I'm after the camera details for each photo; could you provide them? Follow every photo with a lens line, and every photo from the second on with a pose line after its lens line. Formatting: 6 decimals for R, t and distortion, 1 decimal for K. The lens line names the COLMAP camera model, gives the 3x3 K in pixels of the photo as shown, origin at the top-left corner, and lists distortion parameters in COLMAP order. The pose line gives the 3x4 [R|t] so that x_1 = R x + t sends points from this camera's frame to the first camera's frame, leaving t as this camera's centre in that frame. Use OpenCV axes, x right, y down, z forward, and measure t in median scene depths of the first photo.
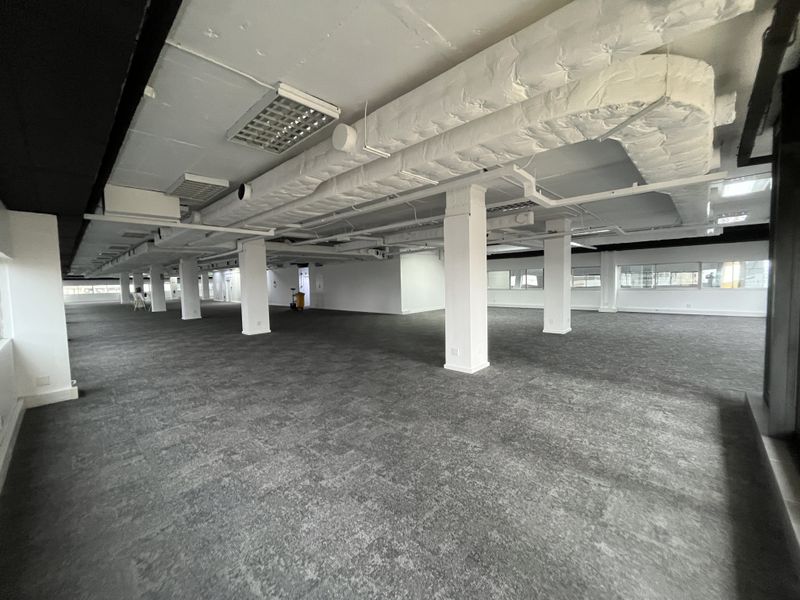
lens RADIAL K [[322.5, 0, 400.7], [0, 322.5, 299.5], [0, 0, 1]] dist [0.001852, -0.000024]
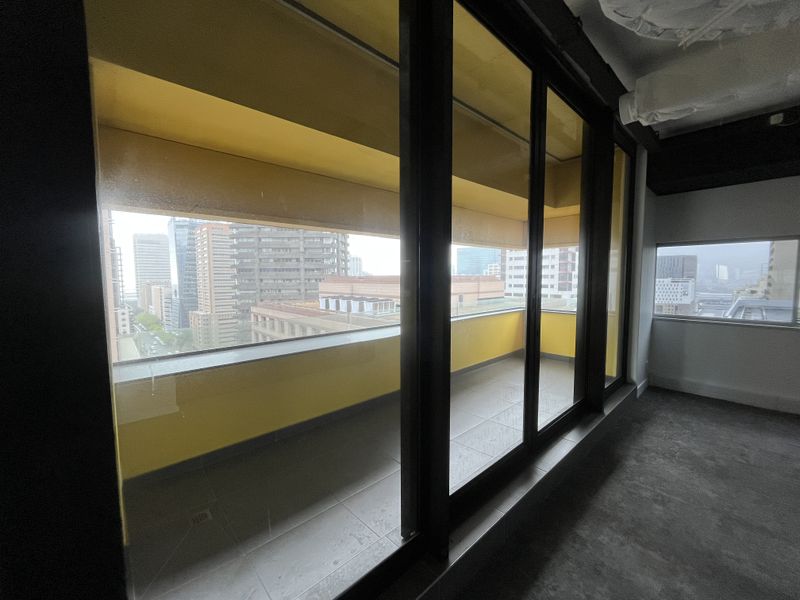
lens RADIAL K [[322.5, 0, 399.8], [0, 322.5, 299.5], [0, 0, 1]] dist [0.001852, -0.000024]
pose [[-0.996902, 0.021426, 0.075674, 1.470329], [0.030354, 0.992445, 0.118875, -0.129486], [-0.072555, 0.120804, -0.990021, 1.918118]]
